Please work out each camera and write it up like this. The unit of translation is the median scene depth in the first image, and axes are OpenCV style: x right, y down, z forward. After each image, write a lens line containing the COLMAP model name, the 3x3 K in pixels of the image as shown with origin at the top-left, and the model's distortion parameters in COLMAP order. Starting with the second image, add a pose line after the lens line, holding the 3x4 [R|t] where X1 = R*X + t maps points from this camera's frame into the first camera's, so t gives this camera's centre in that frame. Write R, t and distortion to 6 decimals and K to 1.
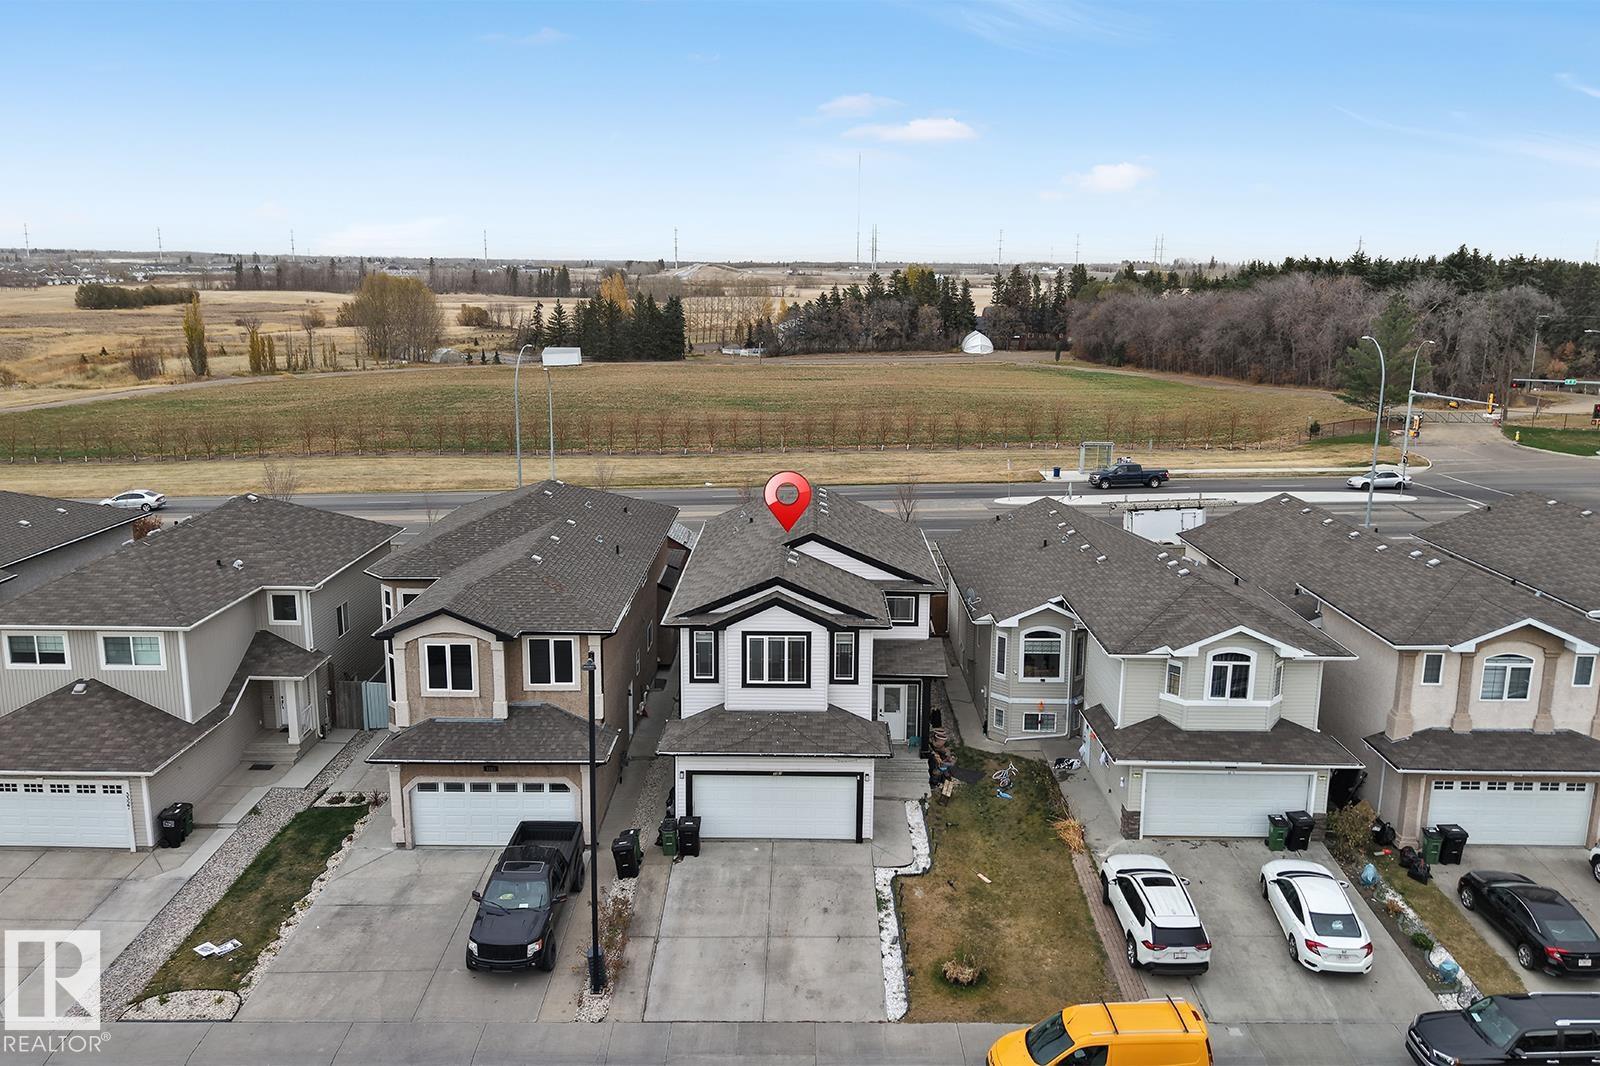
lens RADIAL K [[1244.7, 0, 800.0], [0, 1244.7, 533.0], [0, 0, 1]] dist [0.043842, -0.067391]
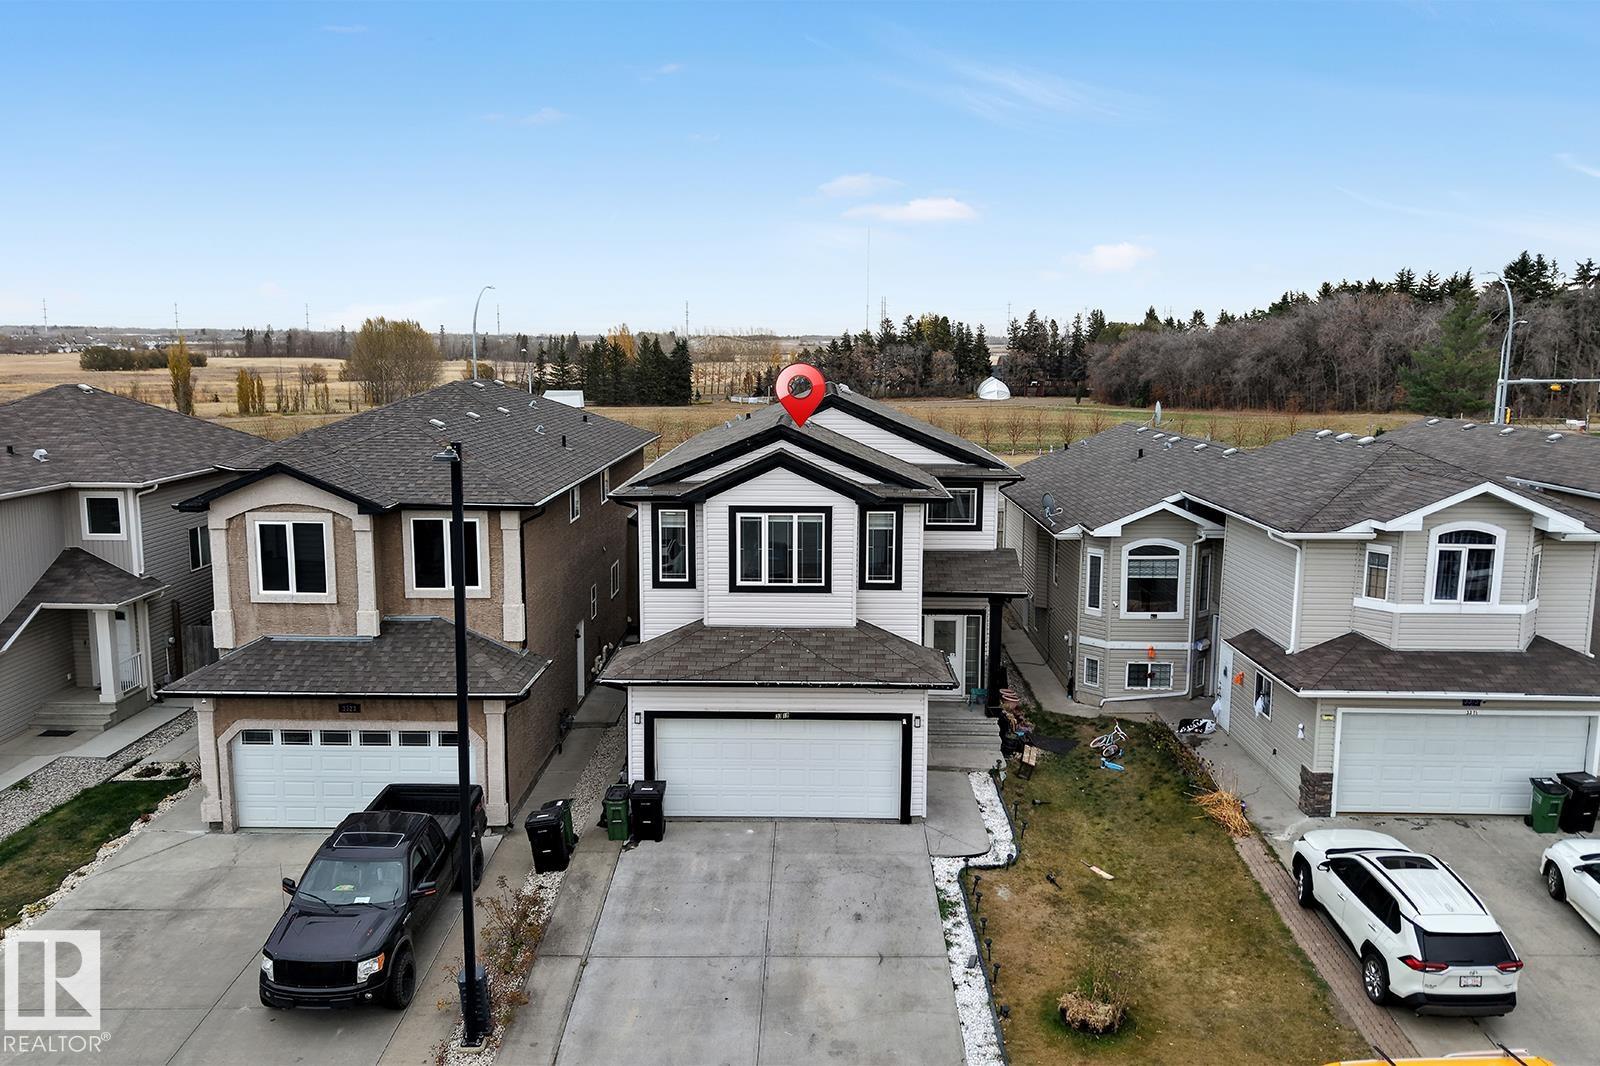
lens RADIAL K [[1256.4, 0, 800.0], [0, 1256.4, 533.0], [0, 0, 1]] dist [0.004528, 0.009882]
pose [[0.999965, -0.002181, -0.008017, -0.002978], [0.001724, 0.998398, -0.056554, 0.132926], [0.008128, 0.056538, 0.998367, 0.328002]]
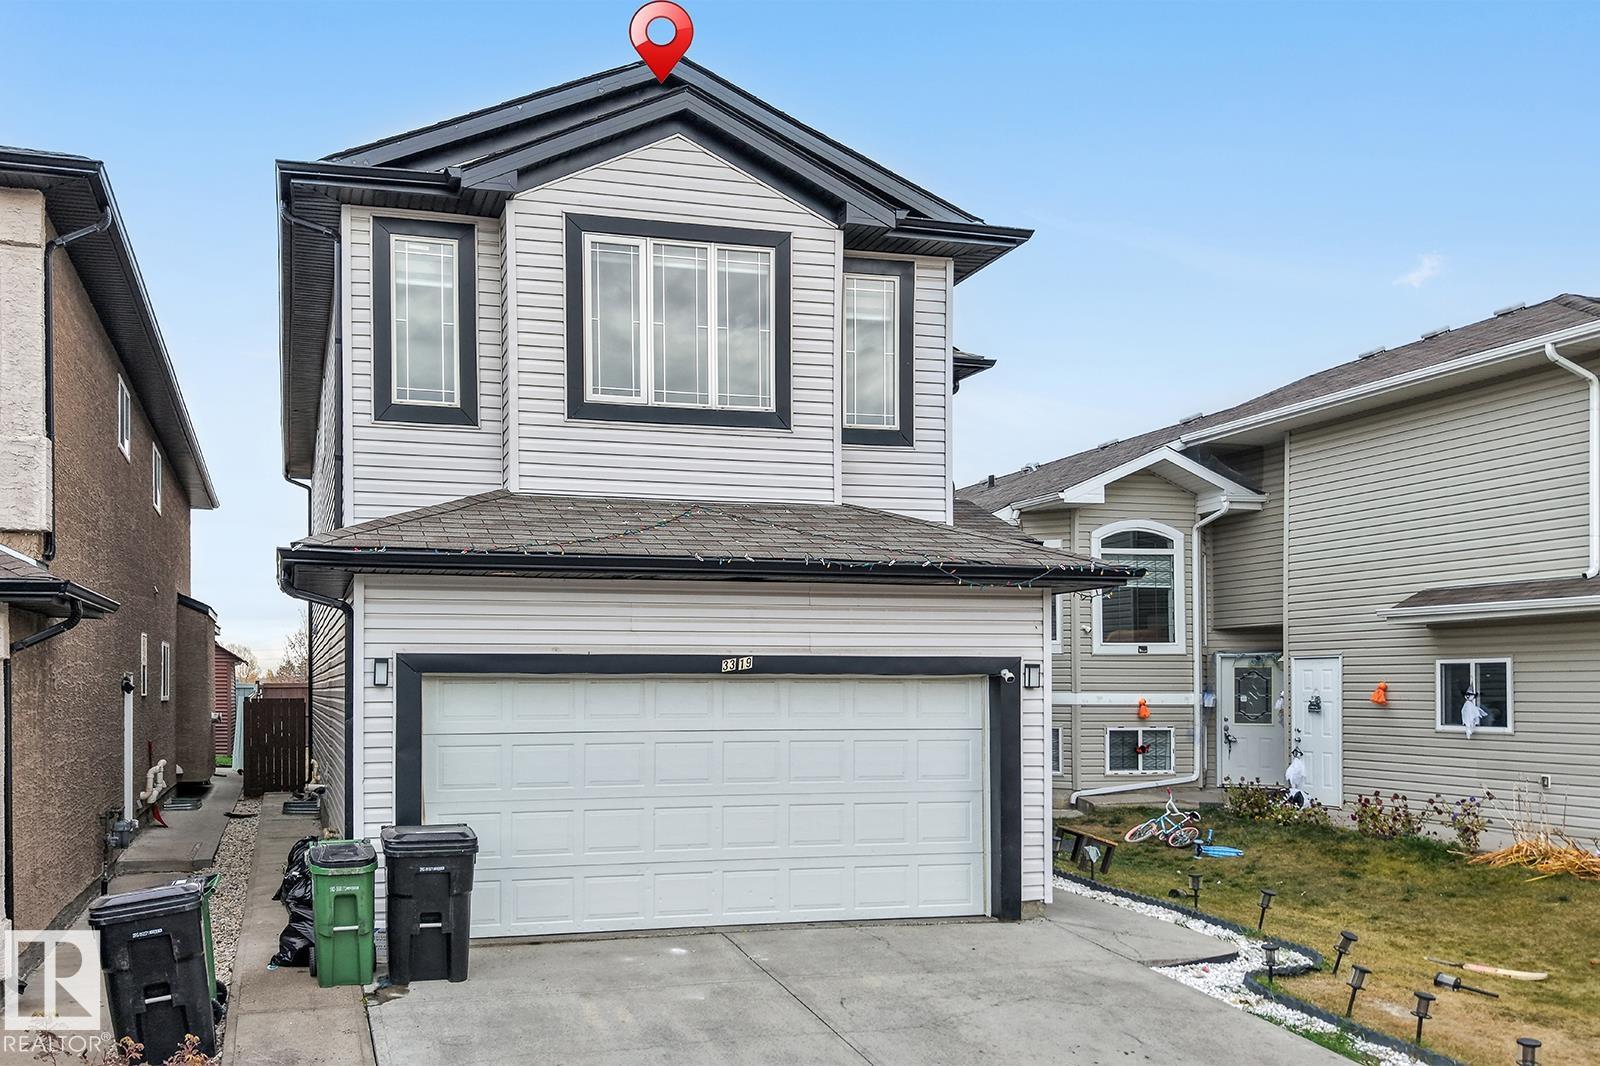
lens RADIAL K [[1340.6, 0, 636.1], [0, 1340.6, 700.0], [0, 0, 1]] dist [0.003175, 0.006330]
pose [[0.965414, -0.012614, 0.260416, -0.115361], [0.062235, 0.981104, -0.183197, 0.251221], [-0.253185, 0.193068, 0.947957, 0.725640]]
